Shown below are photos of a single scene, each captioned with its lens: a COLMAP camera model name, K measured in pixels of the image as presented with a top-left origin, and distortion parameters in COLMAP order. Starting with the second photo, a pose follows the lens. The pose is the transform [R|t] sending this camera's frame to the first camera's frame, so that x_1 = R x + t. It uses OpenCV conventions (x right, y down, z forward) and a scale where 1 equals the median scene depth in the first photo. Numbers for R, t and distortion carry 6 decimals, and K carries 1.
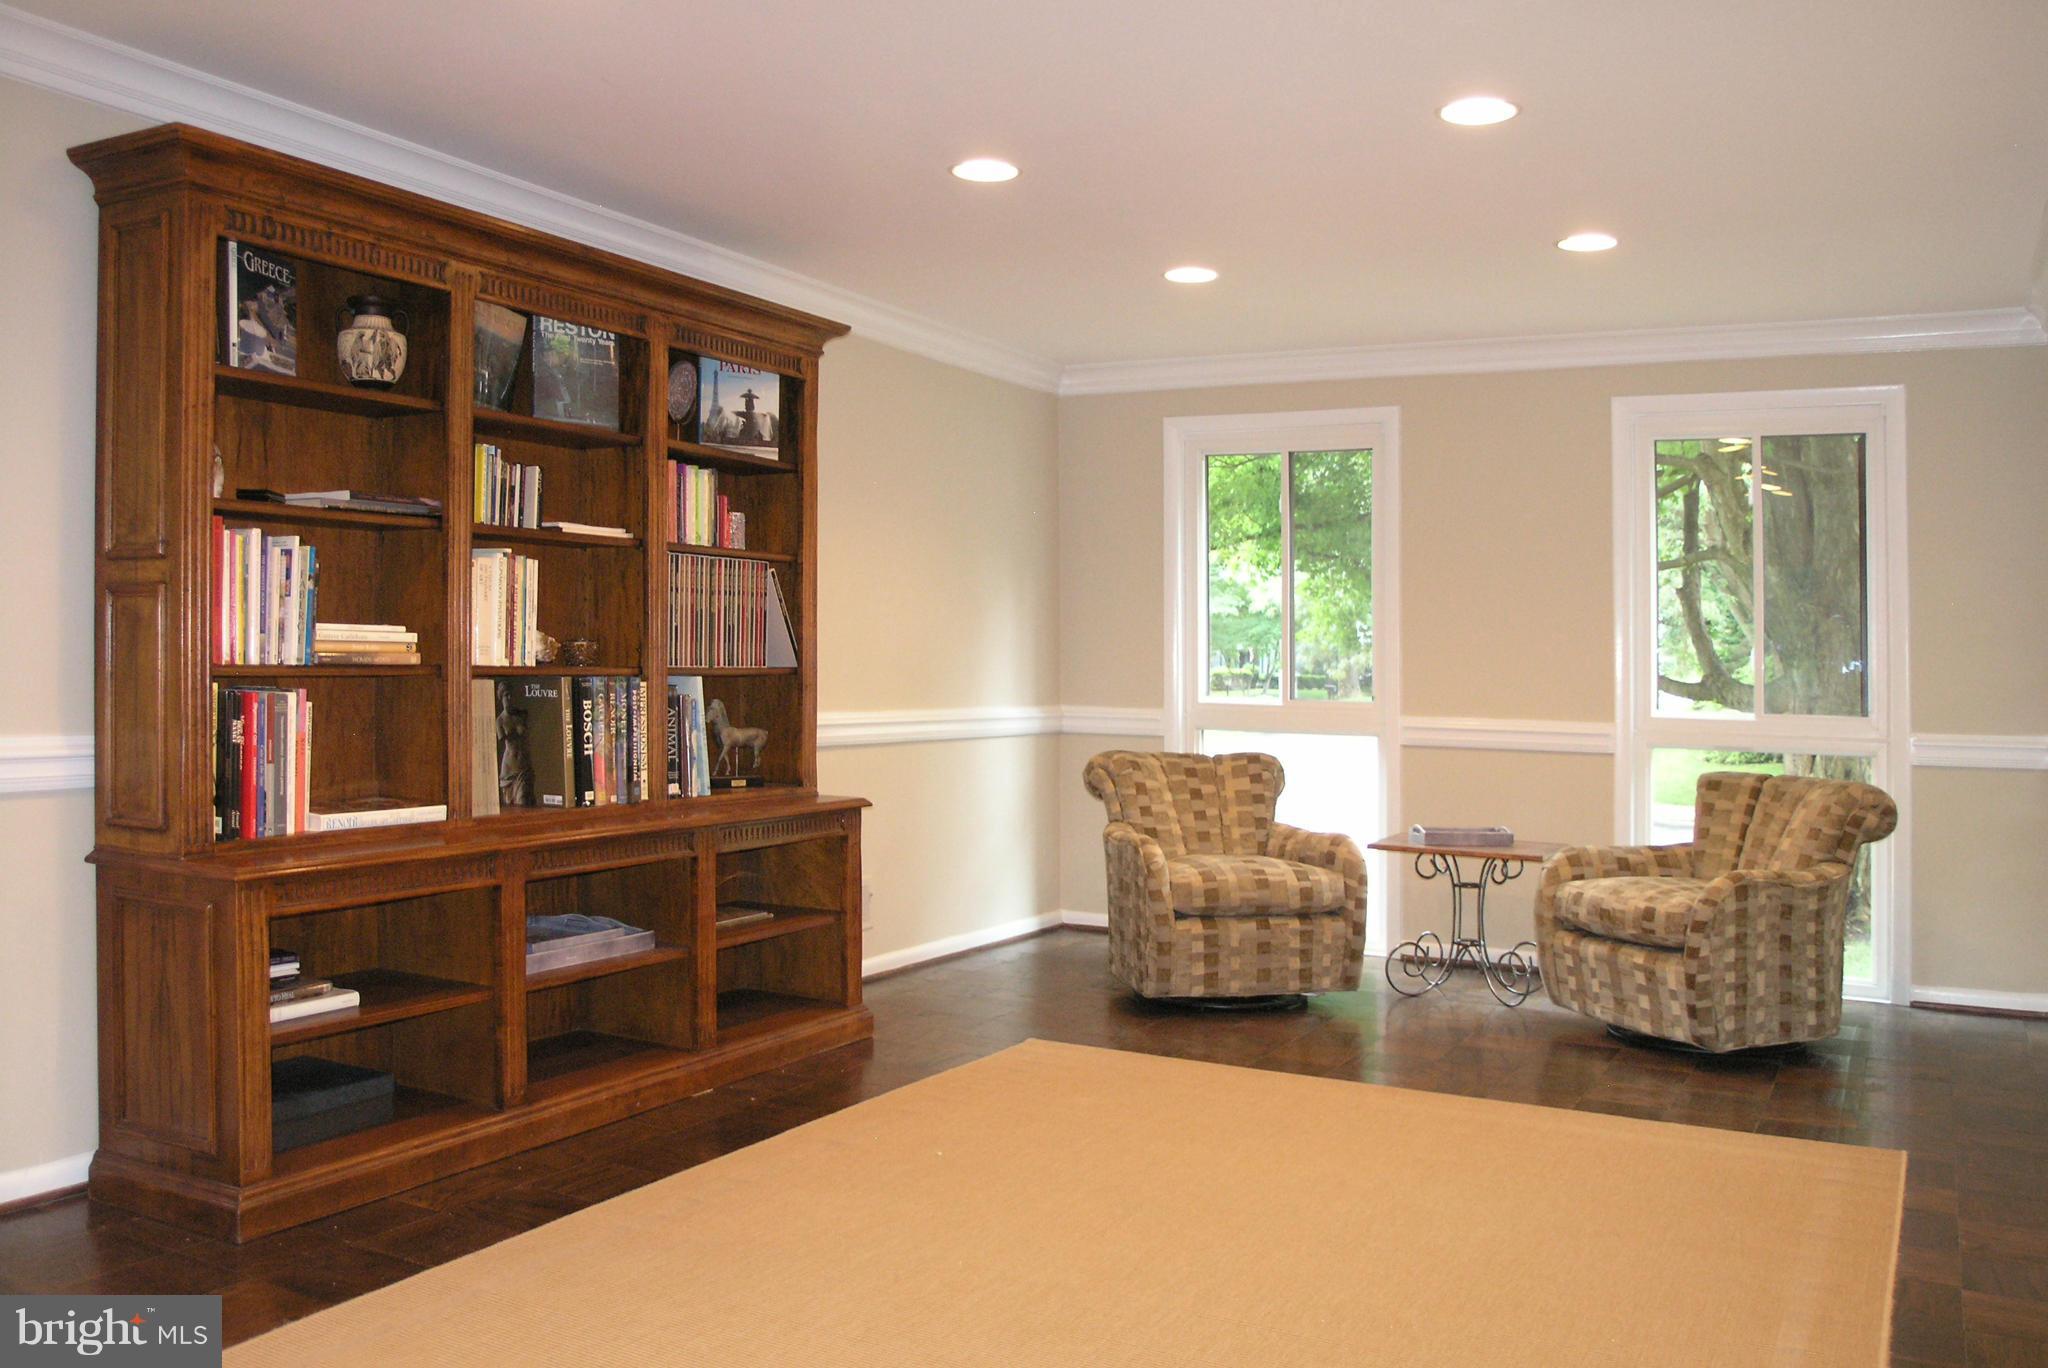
lens RADIAL K [[1728.6, 0, 1023.2], [0, 1728.6, 634.3], [0, 0, 1]] dist [0.001554, 0.000252]
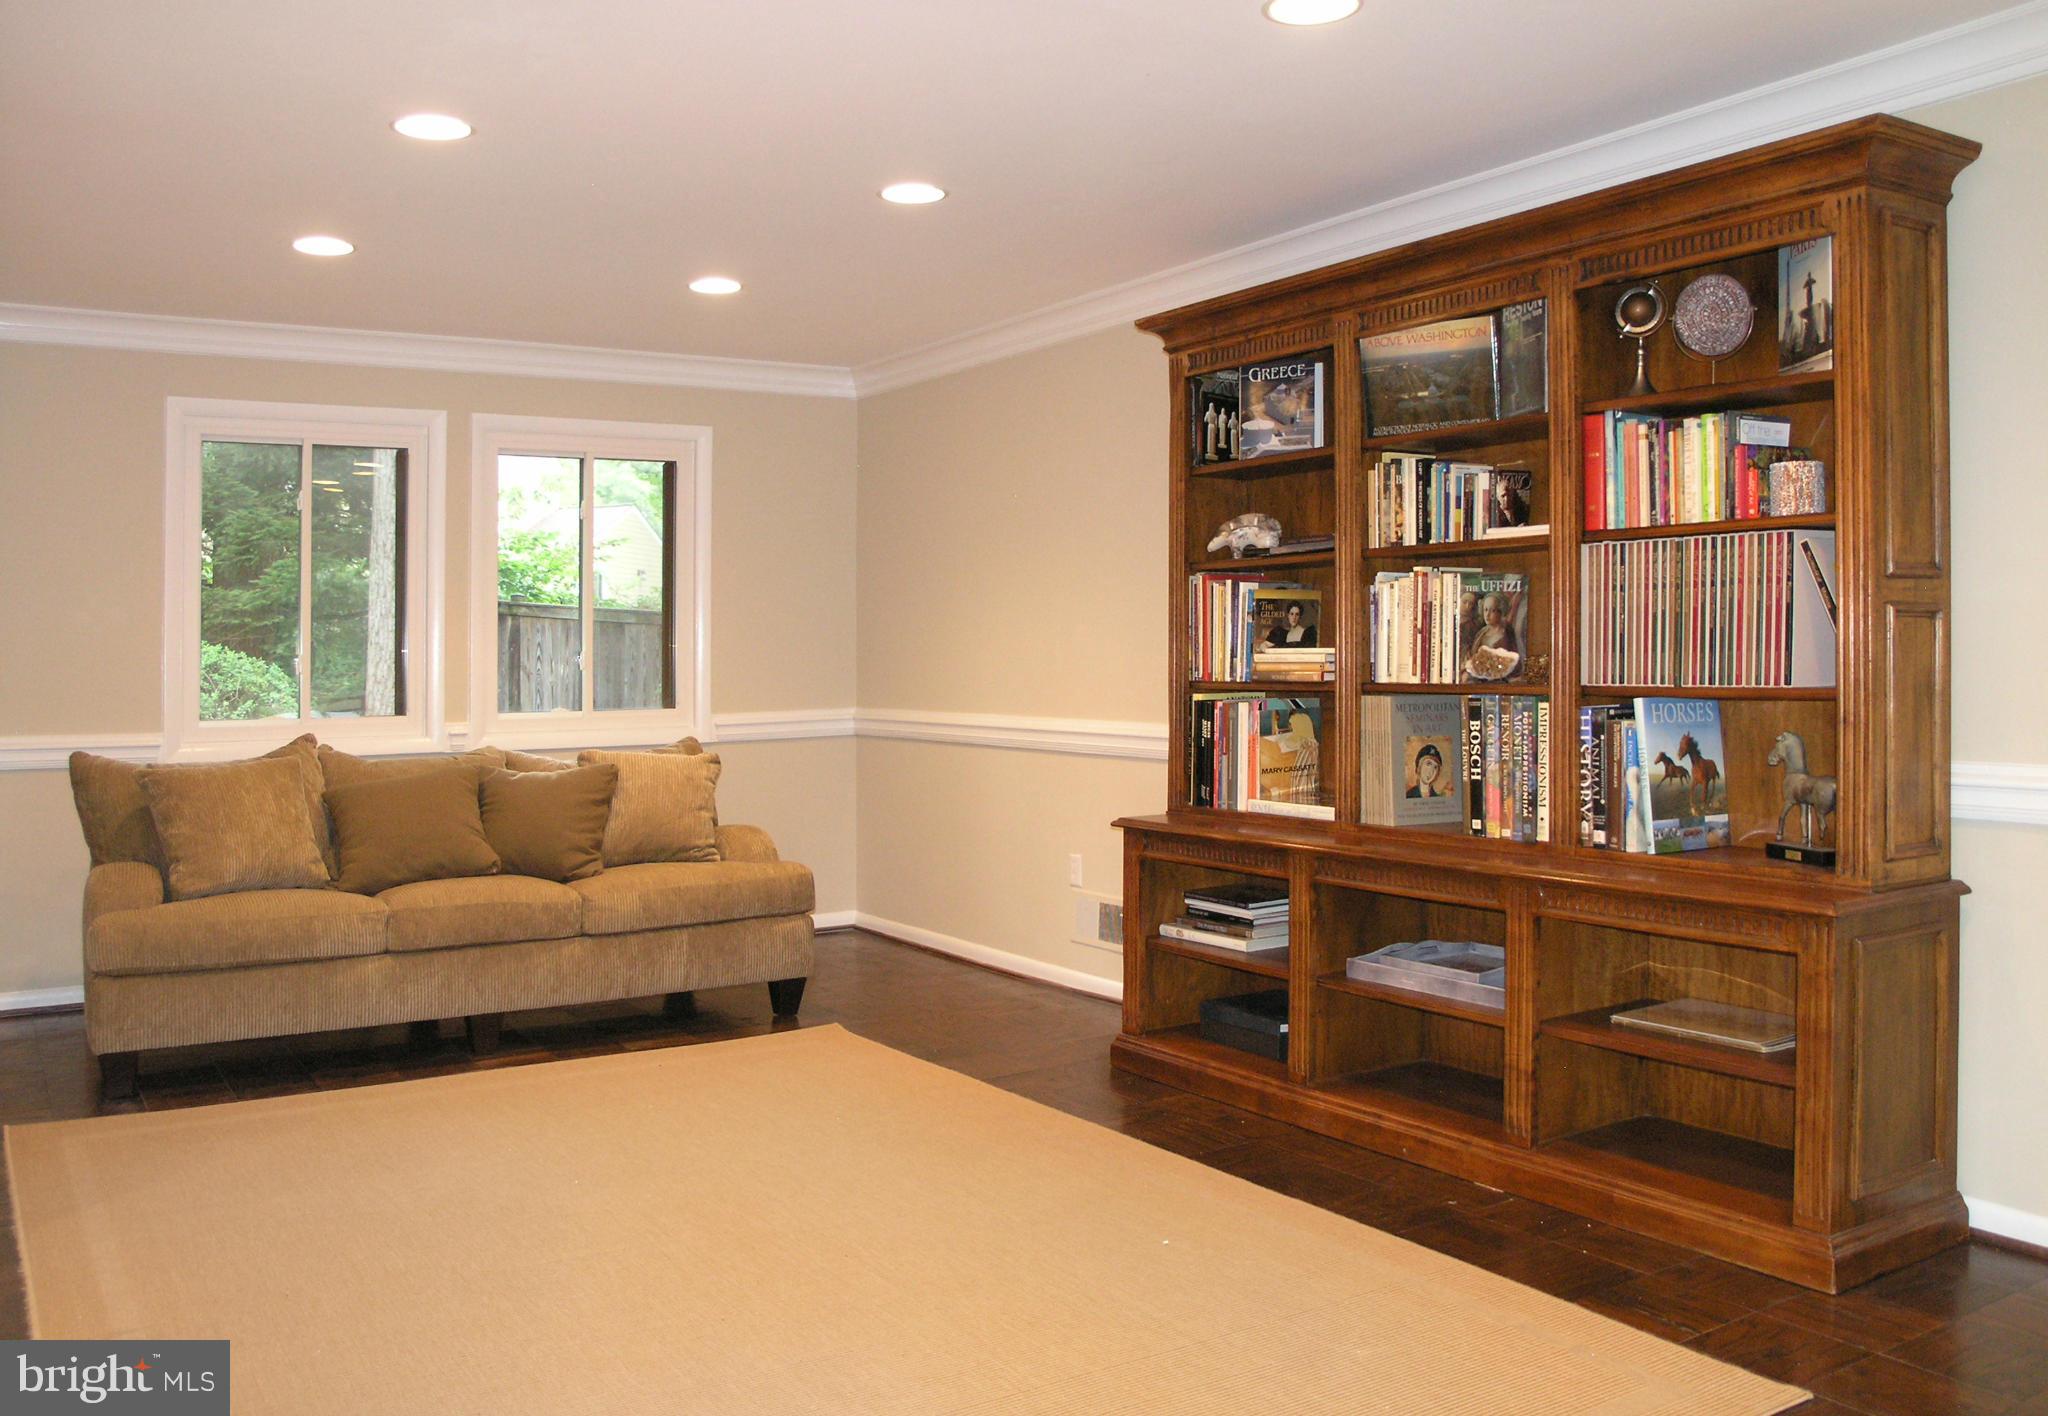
lens RADIAL K [[1823.2, 0, 1024.0], [0, 1823.2, 708.0], [0, 0, 1]] dist [-0.001312, 0.003644]
pose [[-0.480174, 0.015291, -0.877040, 0.757522], [0.014781, 0.999847, 0.009339, 0.019976], [0.877049, -0.008479, -0.480327, 1.327815]]
